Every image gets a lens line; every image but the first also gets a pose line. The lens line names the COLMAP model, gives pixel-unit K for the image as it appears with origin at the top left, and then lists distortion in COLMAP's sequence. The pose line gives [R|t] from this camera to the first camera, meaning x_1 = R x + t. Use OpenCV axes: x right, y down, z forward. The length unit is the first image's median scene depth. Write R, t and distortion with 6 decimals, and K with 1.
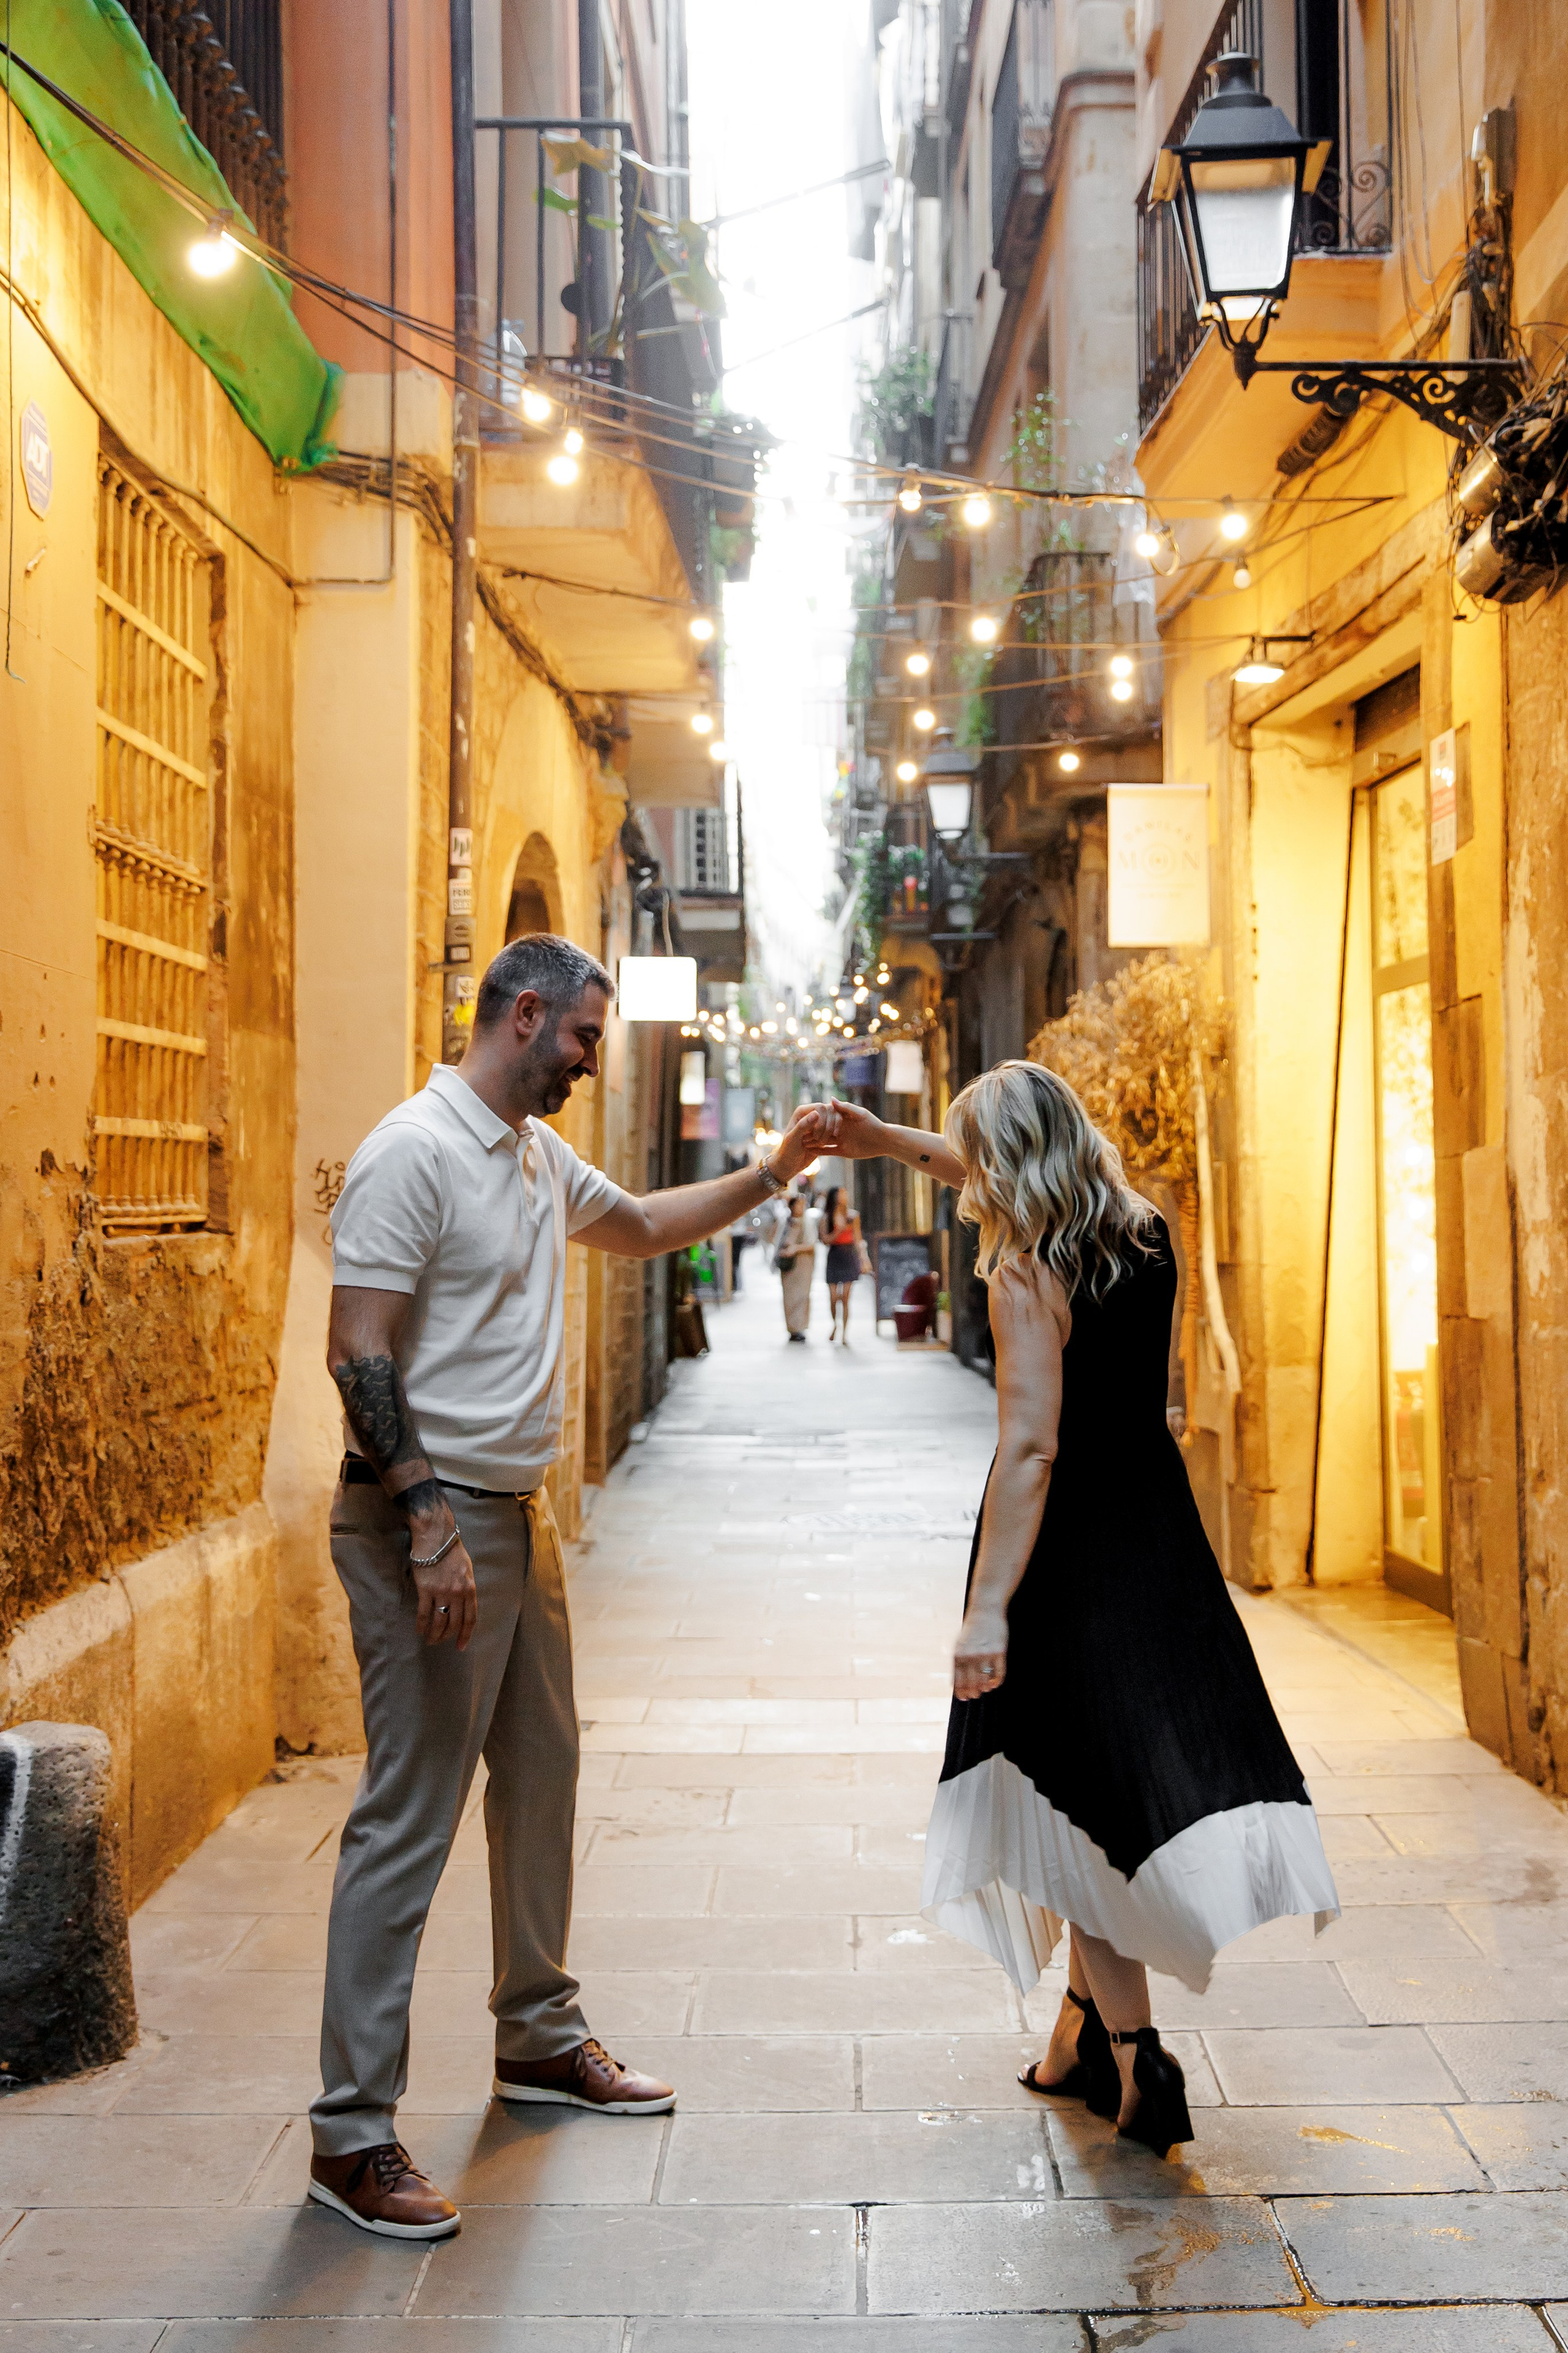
lens RADIAL K [[10183.7, 0, 559.3], [0, 10183.7, 1176.3], [0, 0, 1]] dist [-1.750324, 3.583172]
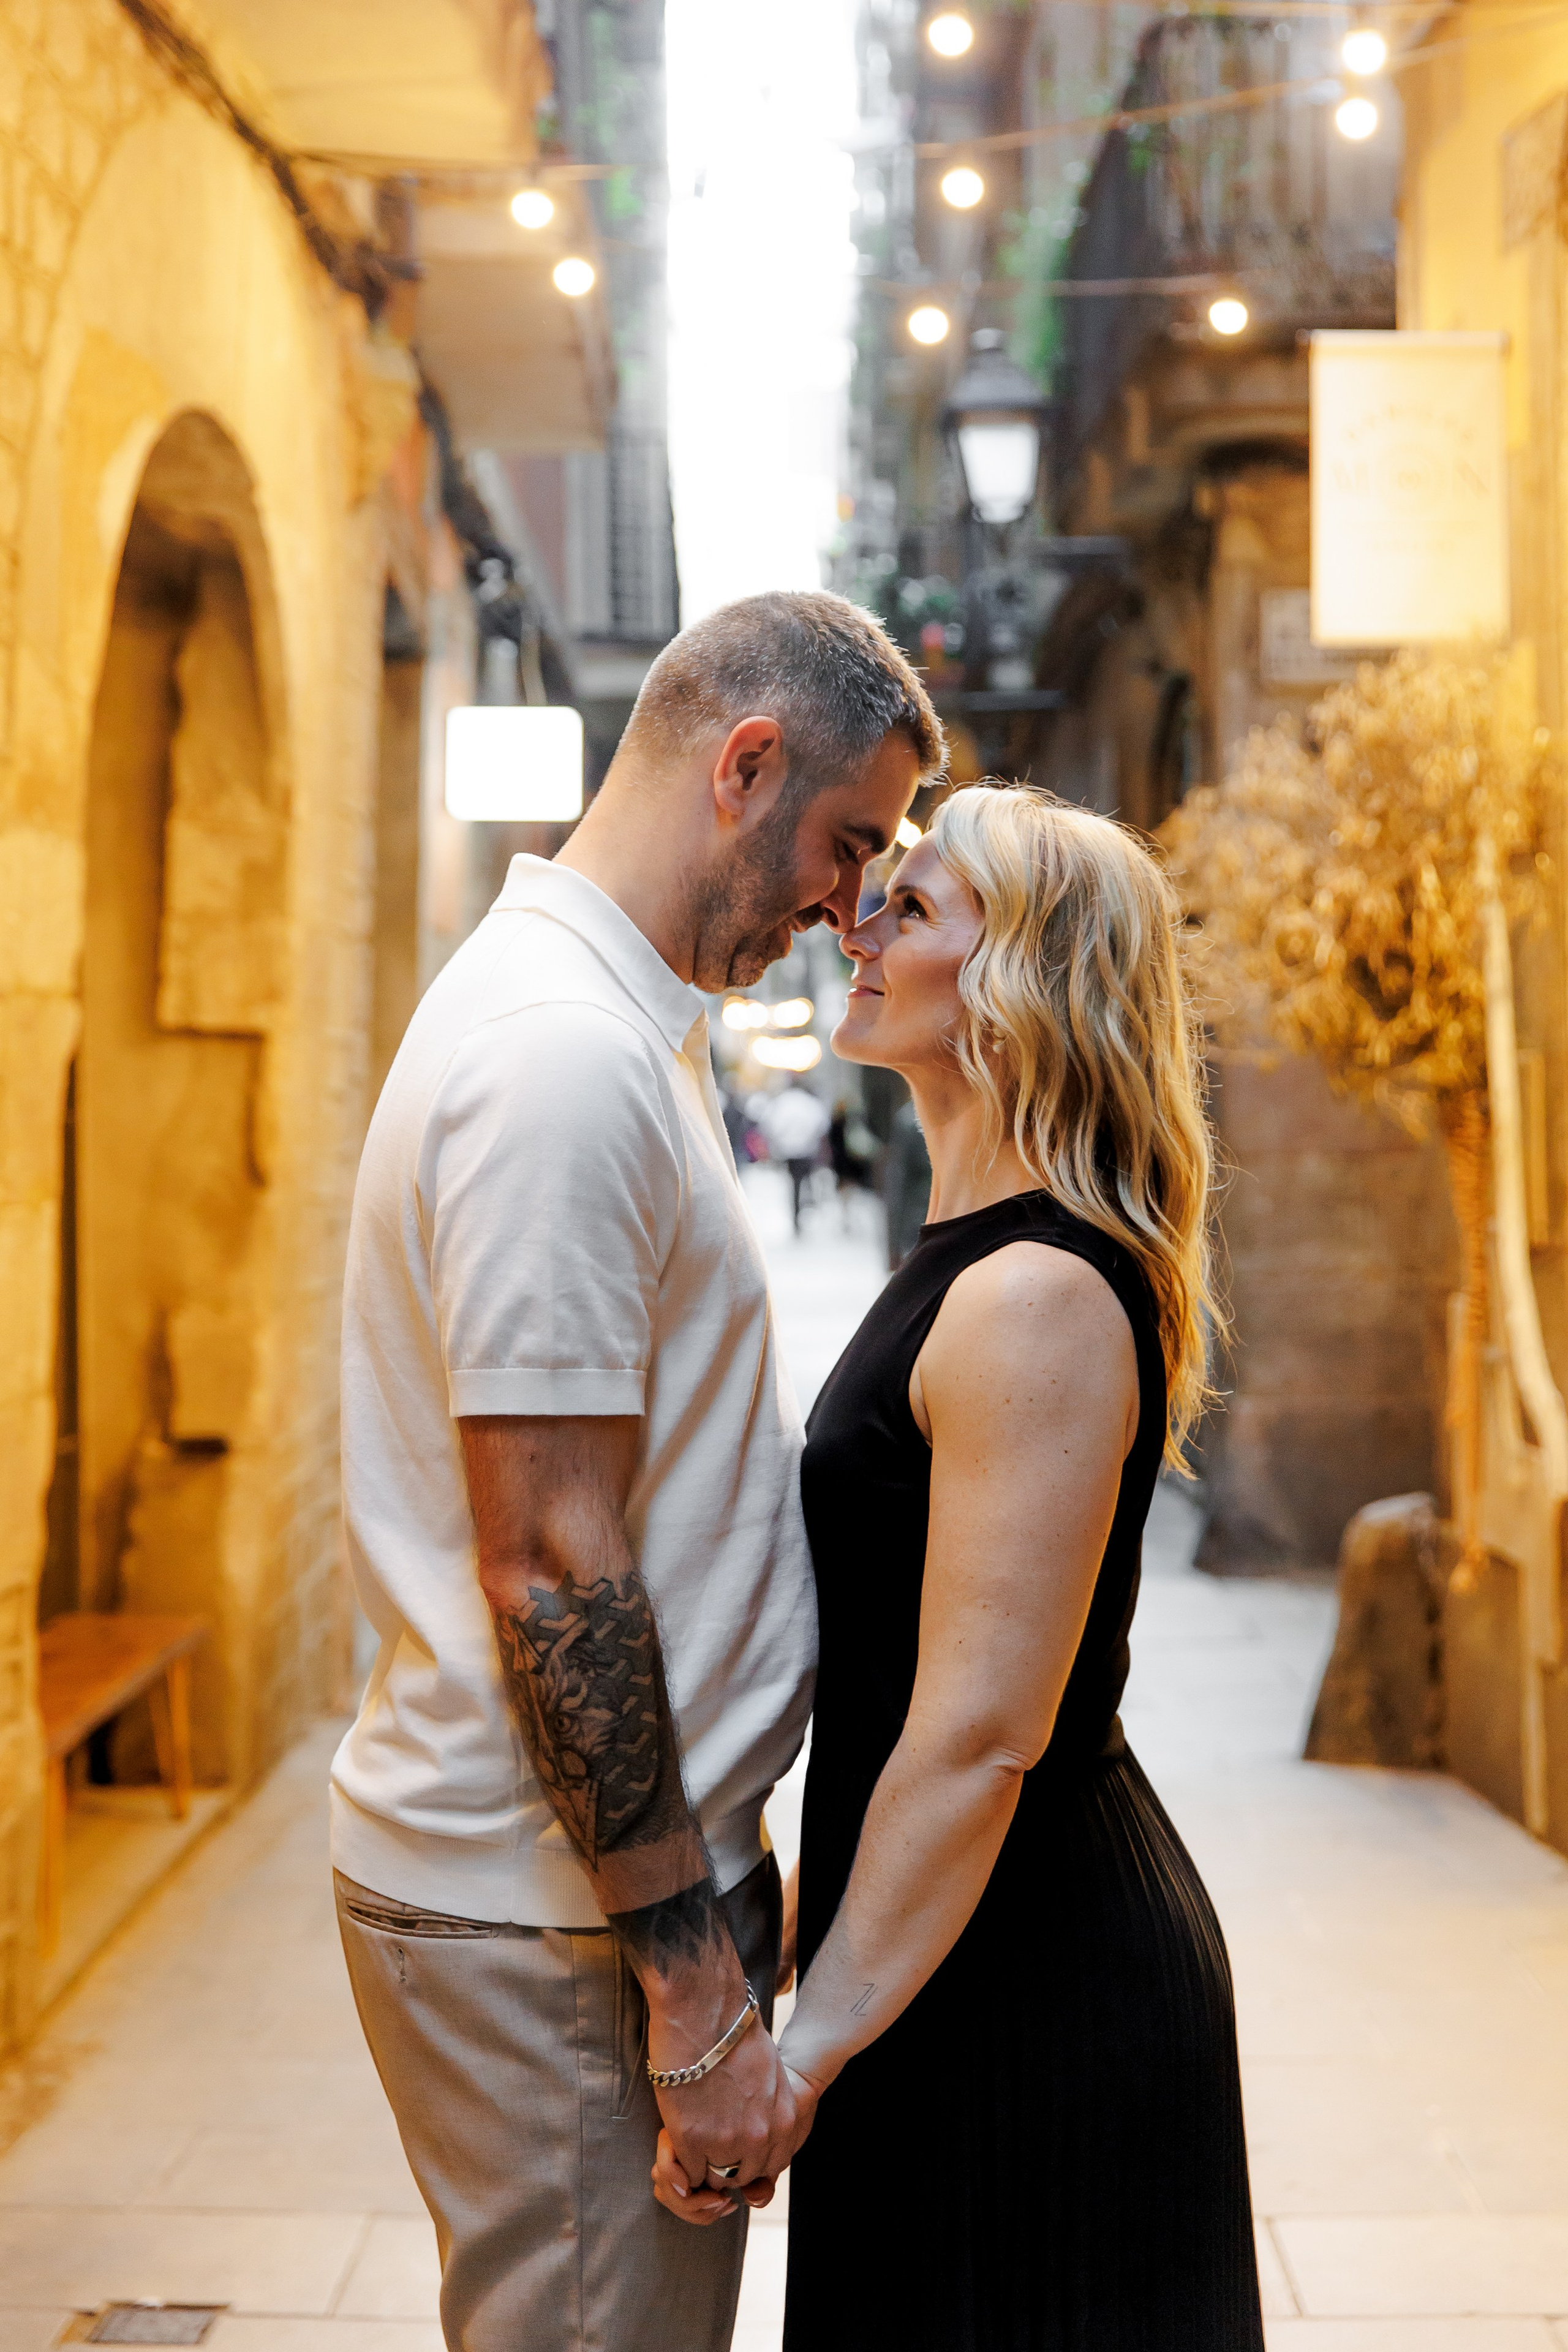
lens RADIAL K [[13880.8, 0, 784.0], [0, 13880.8, 1176.0], [0, 0, 1]] dist [-2.160567, 18.947613]
pose [[0.999718, 0.000388, 0.023727, 0.010028], [-0.000576, 0.999969, 0.007884, -0.000689], [-0.023723, -0.007895, 0.999687, 0.287057]]
